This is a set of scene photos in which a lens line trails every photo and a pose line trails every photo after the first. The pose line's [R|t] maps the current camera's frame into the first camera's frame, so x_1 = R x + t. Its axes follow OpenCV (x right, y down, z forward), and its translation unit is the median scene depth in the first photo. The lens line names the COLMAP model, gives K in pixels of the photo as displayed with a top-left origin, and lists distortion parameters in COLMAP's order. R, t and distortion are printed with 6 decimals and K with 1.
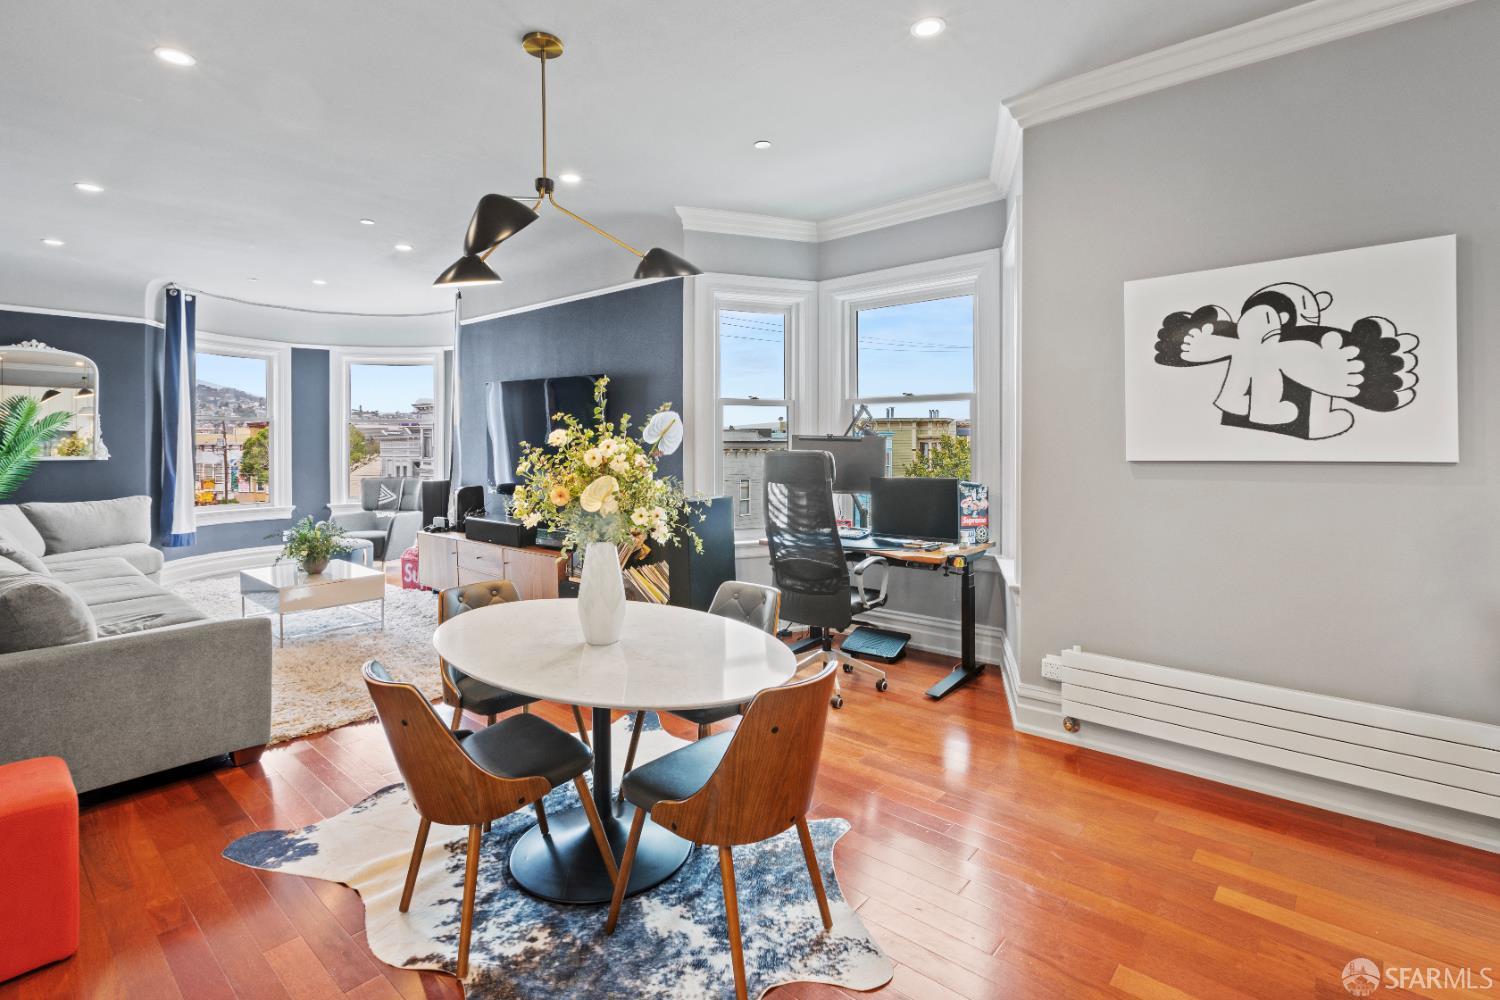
lens RADIAL K [[743.6, 0, 747.6], [0, 743.6, 440.3], [0, 0, 1]] dist [0.003133, -0.003471]
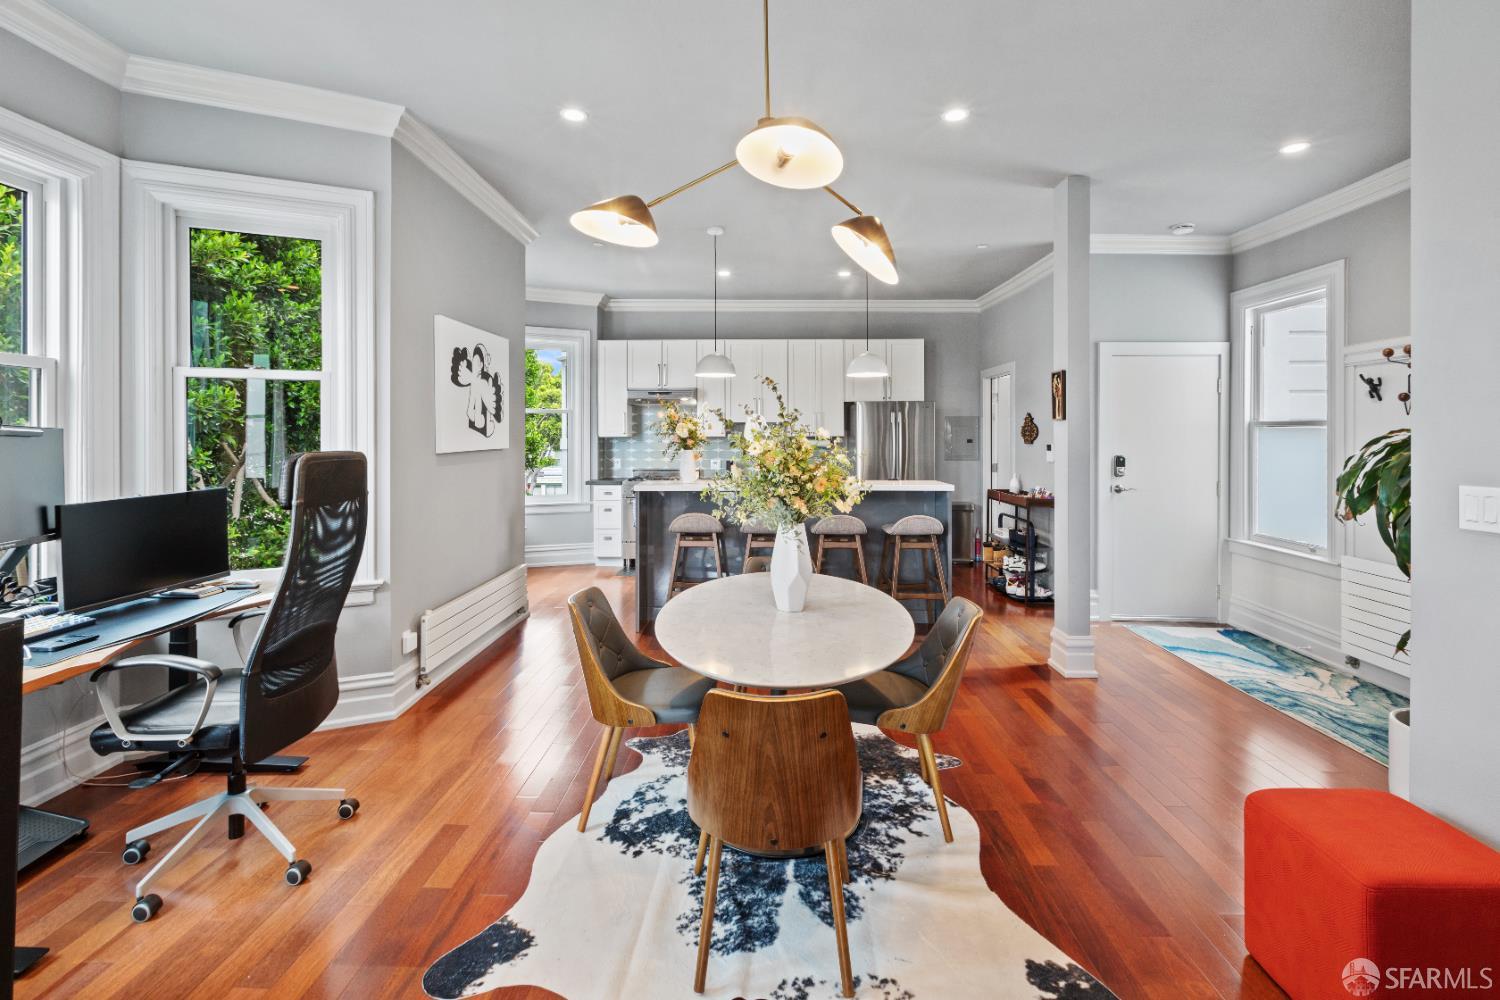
lens RADIAL K [[693.8, 0, 755.5], [0, 693.8, 443.4], [0, 0, 1]] dist [-0.004193, 0.001230]
pose [[-0.664353, -0.004947, 0.747402, -0.458751], [-0.002064, 0.999986, 0.004785, 0.002639], [-0.747416, 0.001637, -0.664355, 0.836850]]
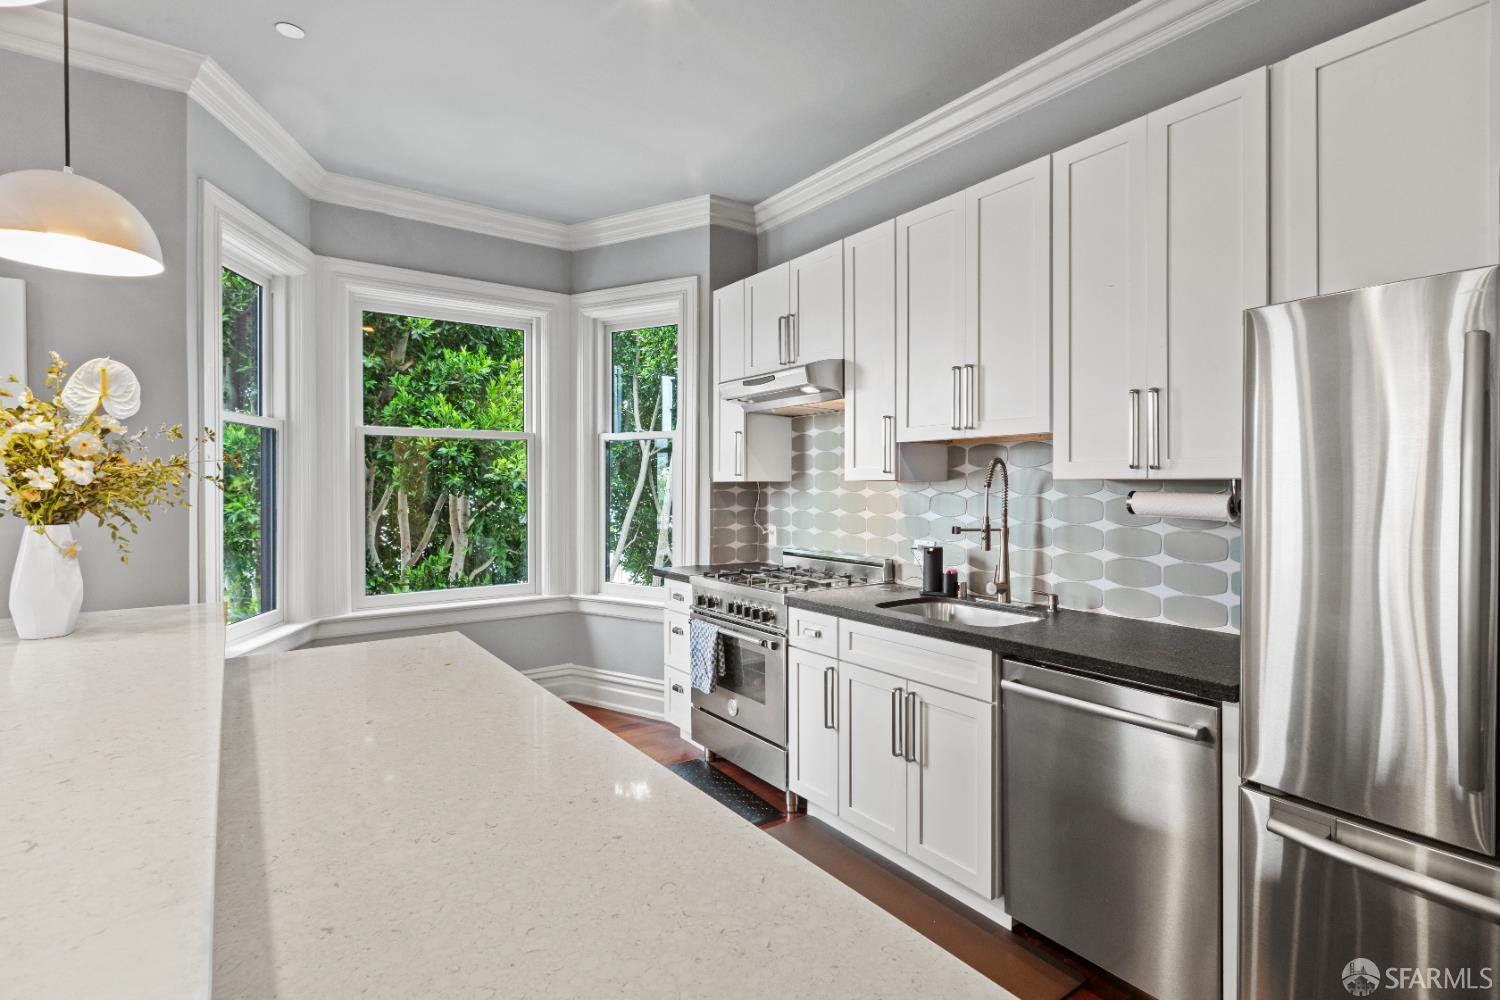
lens RADIAL K [[743.6, 0, 762.7], [0, 743.6, 482.4], [0, 0, 1]] dist [0.003133, -0.003471]
pose [[0.214604, 0.001121, 0.976700, 0.081435], [-0.005481, 0.999985, 0.000057, -0.002731], [-0.976686, -0.005366, 0.214607, -0.094577]]
